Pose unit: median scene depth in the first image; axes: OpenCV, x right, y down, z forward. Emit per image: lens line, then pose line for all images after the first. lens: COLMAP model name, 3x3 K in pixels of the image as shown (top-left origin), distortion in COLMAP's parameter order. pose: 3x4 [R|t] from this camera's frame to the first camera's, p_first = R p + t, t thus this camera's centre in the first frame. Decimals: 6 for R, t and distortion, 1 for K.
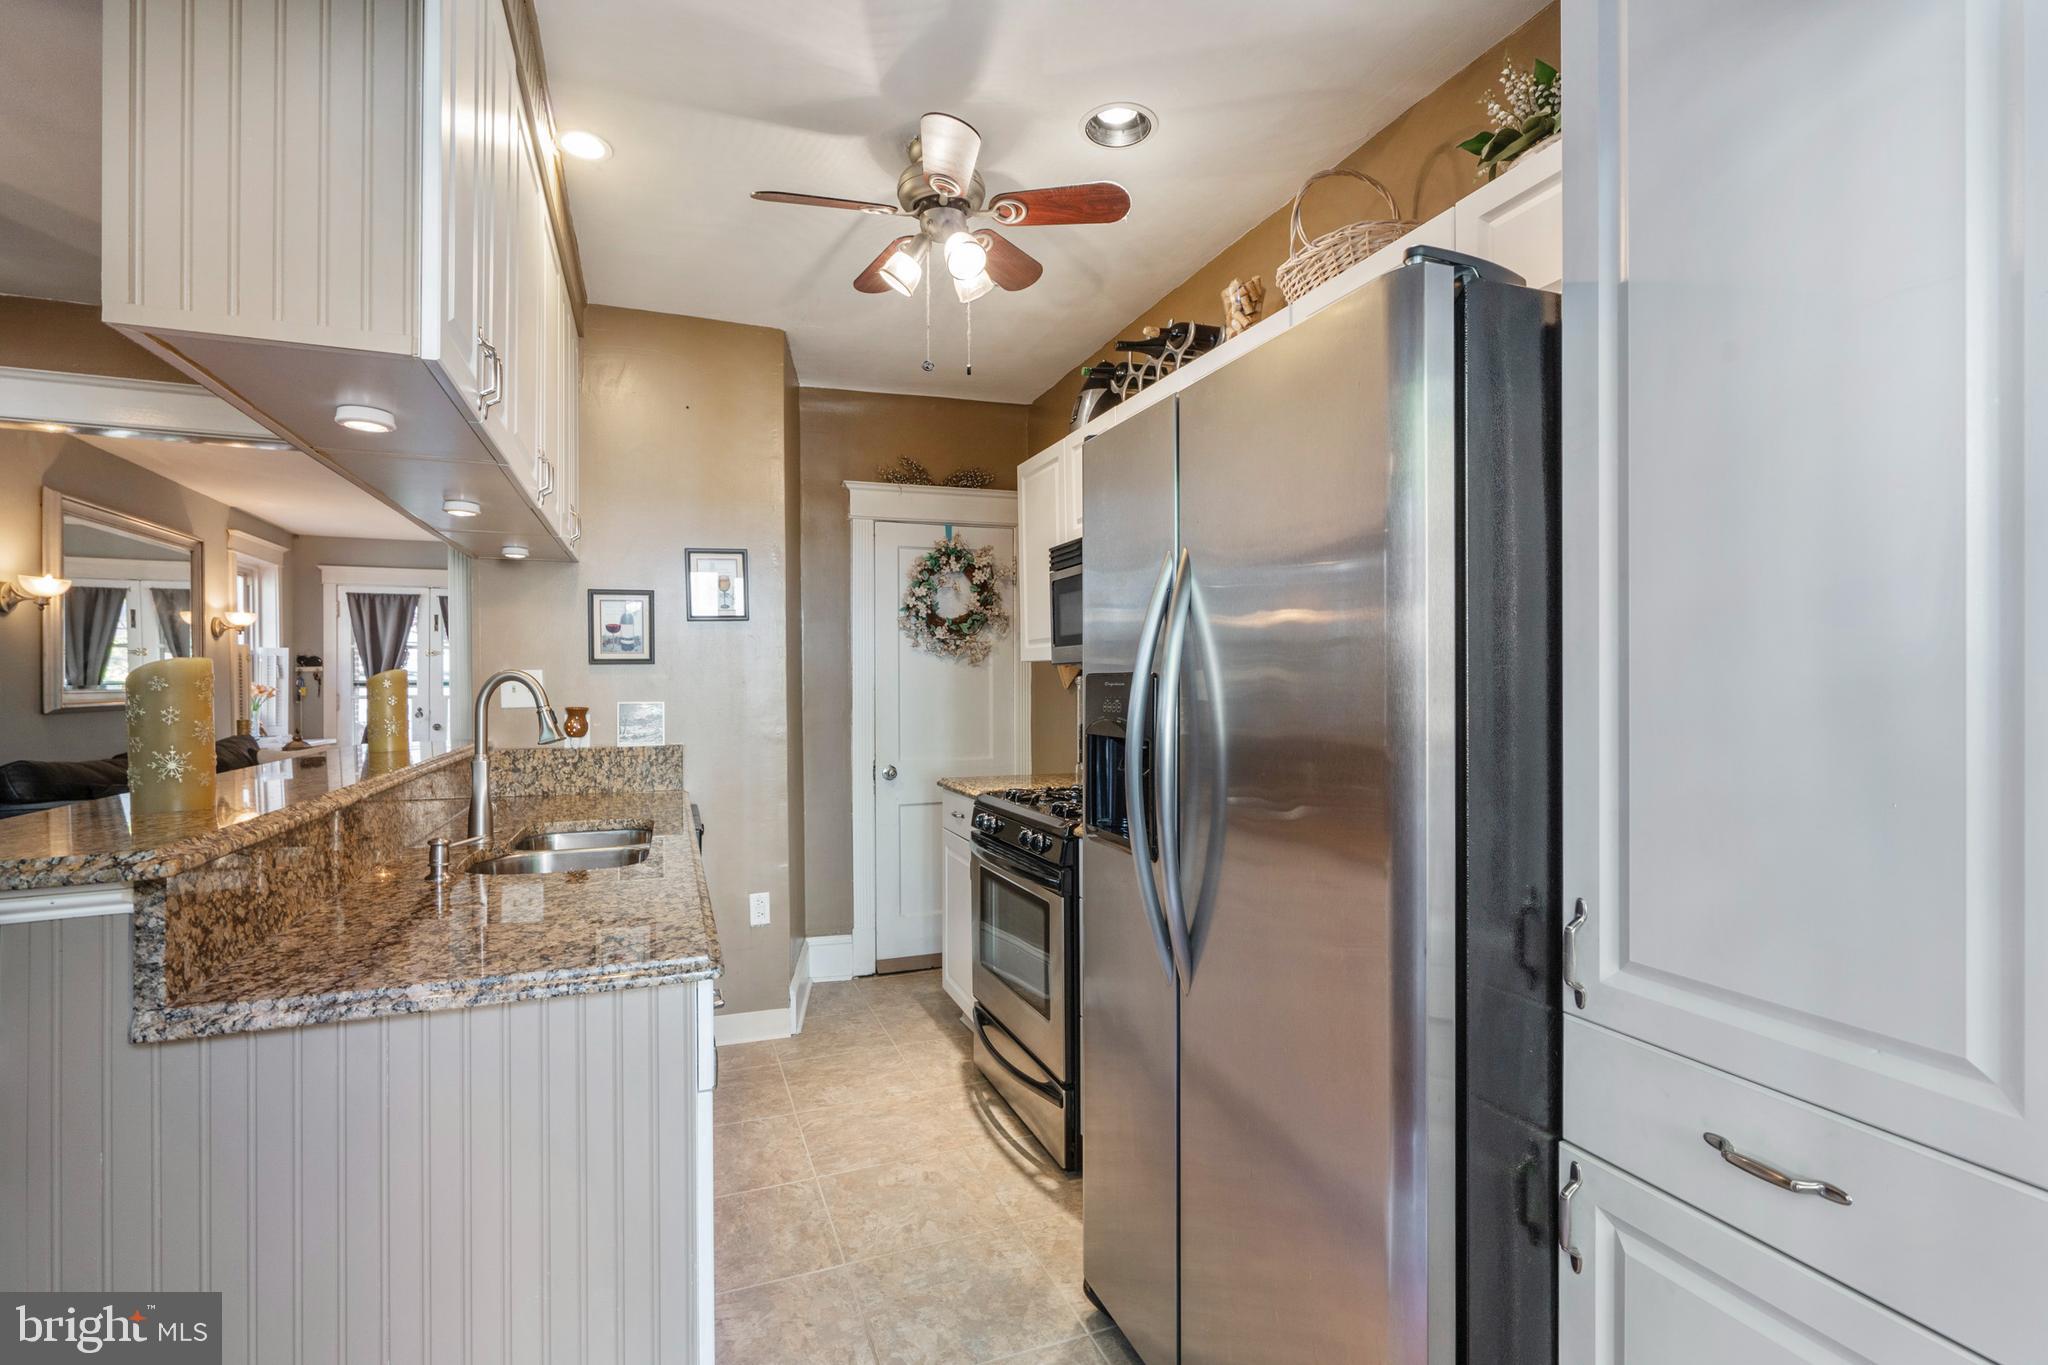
lens RADIAL K [[942.5, 0, 1019.6], [0, 942.5, 681.3], [0, 0, 1]] dist [-0.003250, 0.001142]
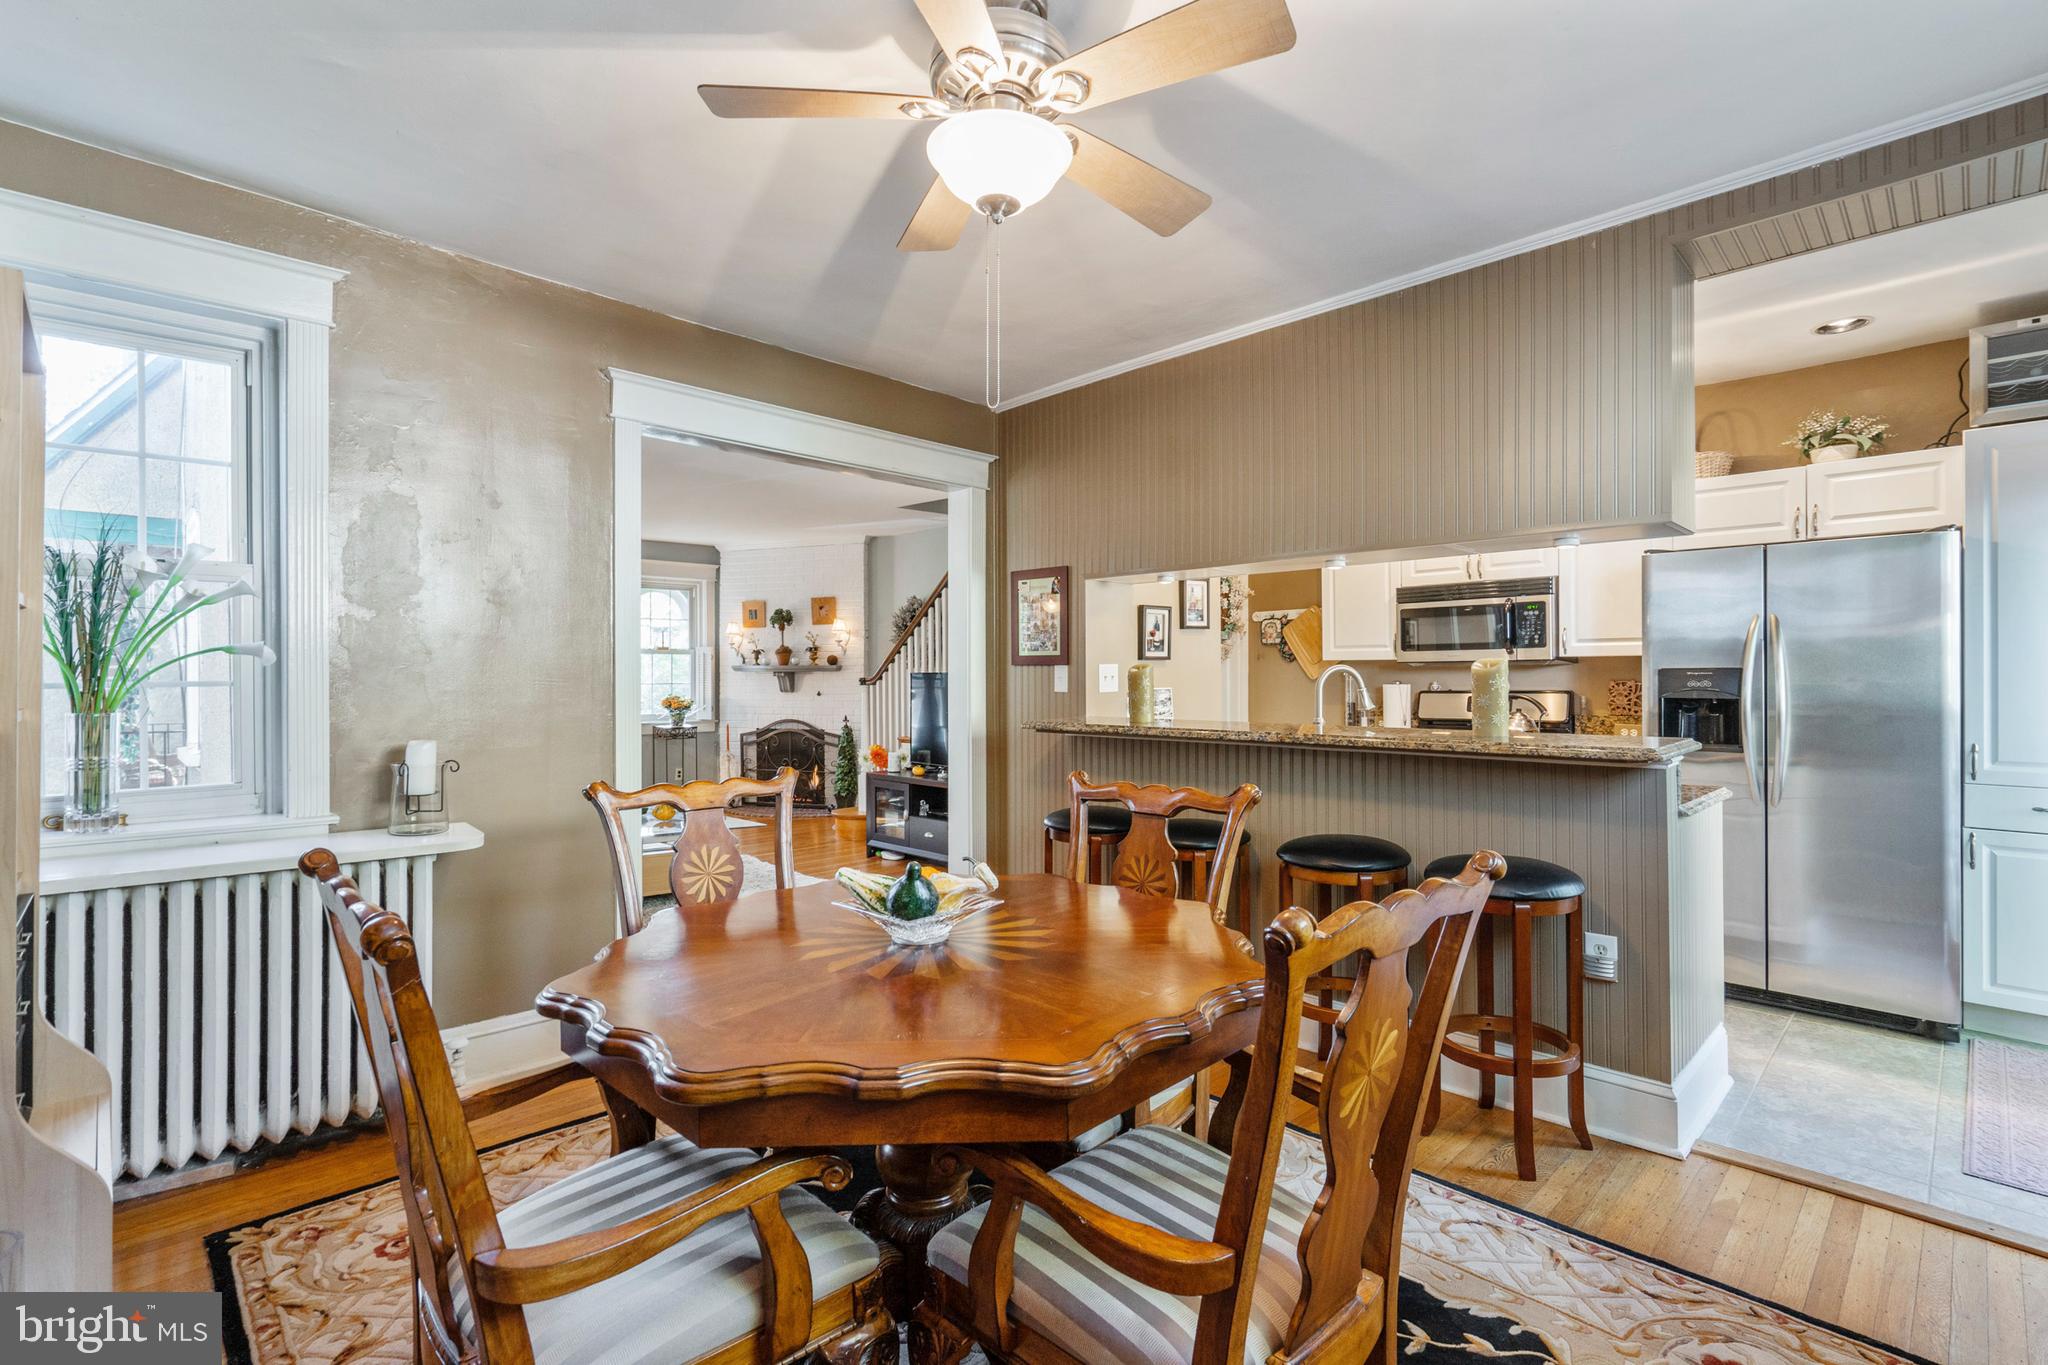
lens RADIAL K [[953.0, 0, 1025.1], [0, 953.0, 674.7], [0, 0, 1]] dist [-0.002841, -0.000557]
pose [[0.917736, 0.002981, 0.397180, -0.952915], [-0.001408, 0.999990, -0.004251, 0.008020], [-0.397188, 0.003342, 0.917731, -0.162577]]
